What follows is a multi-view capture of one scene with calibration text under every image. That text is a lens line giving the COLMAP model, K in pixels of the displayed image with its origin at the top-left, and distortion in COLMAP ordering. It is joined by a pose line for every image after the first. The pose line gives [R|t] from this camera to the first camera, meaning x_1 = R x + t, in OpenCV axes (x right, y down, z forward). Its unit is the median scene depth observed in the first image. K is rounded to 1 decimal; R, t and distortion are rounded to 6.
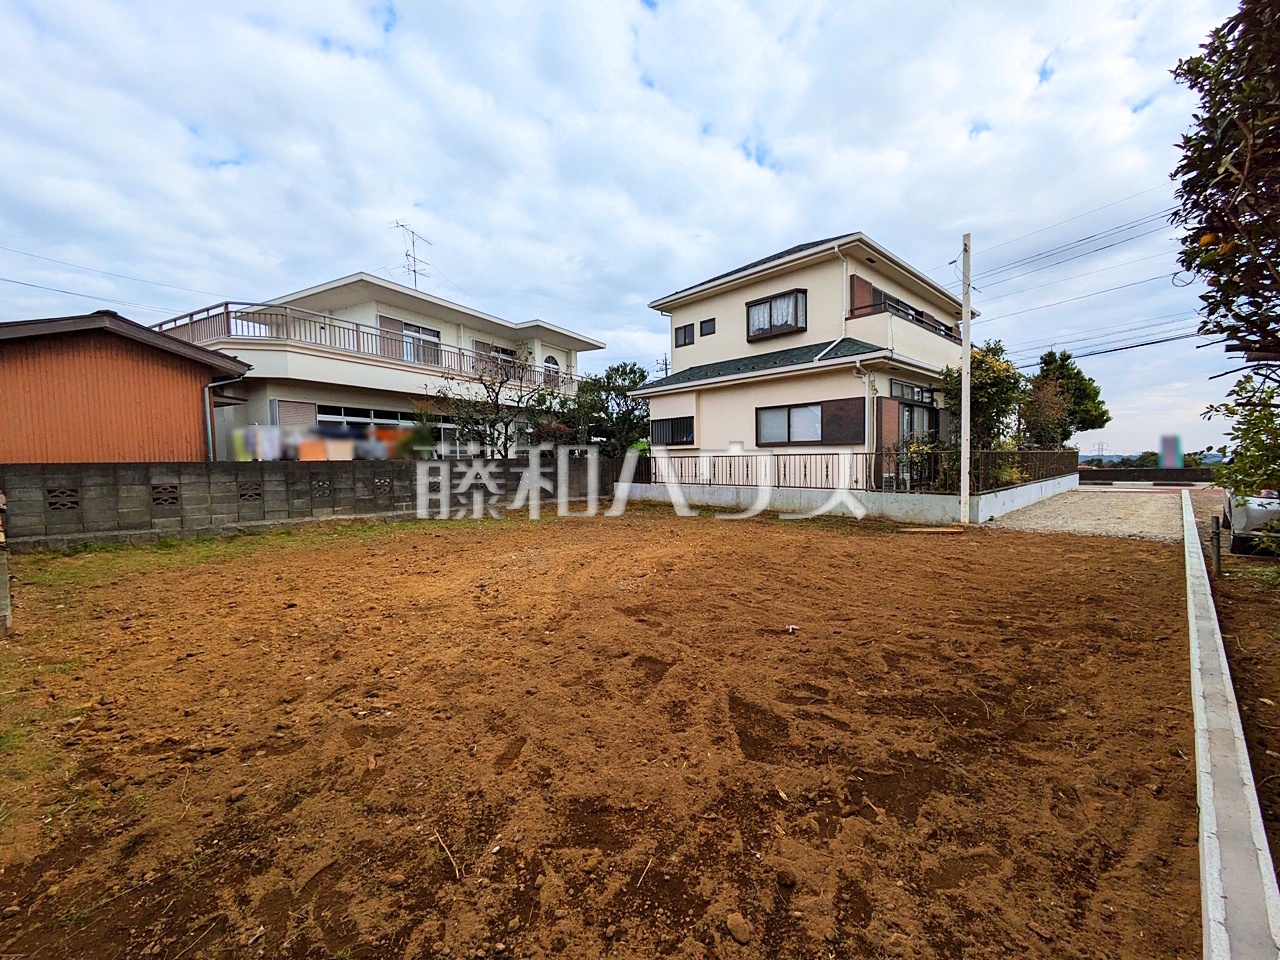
lens RADIAL K [[506.5, 0, 641.9], [0, 506.5, 483.3], [0, 0, 1]] dist [-0.002125, 0.001112]
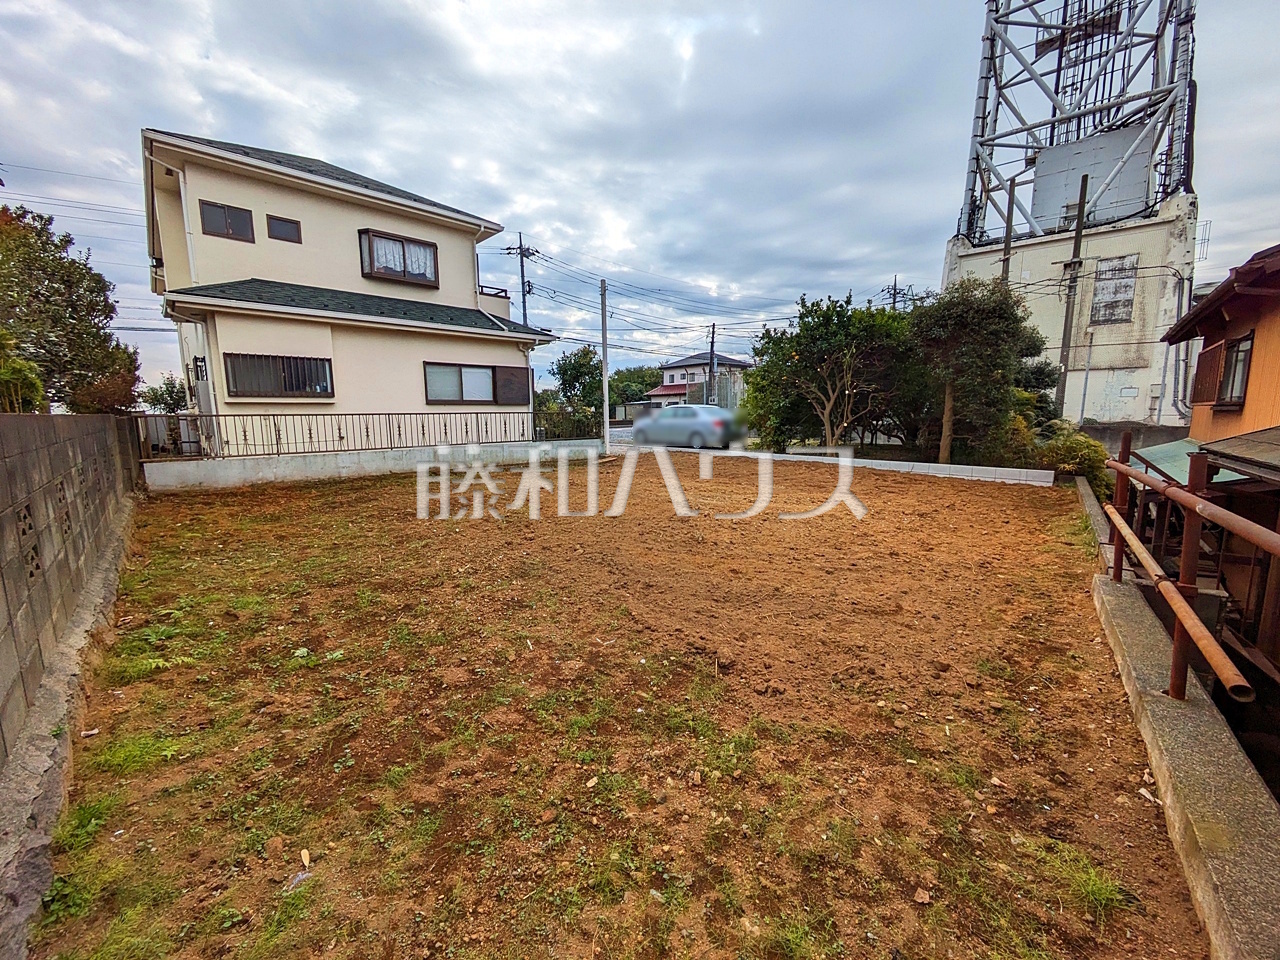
lens RADIAL K [[506.5, 0, 641.9], [0, 506.5, 483.3], [0, 0, 1]] dist [-0.002125, 0.001112]
pose [[-0.014212, -0.122566, 0.992359, -0.724264], [0.058600, 0.990651, 0.123194, -0.018704], [-0.998180, 0.059904, -0.006897, 0.621047]]
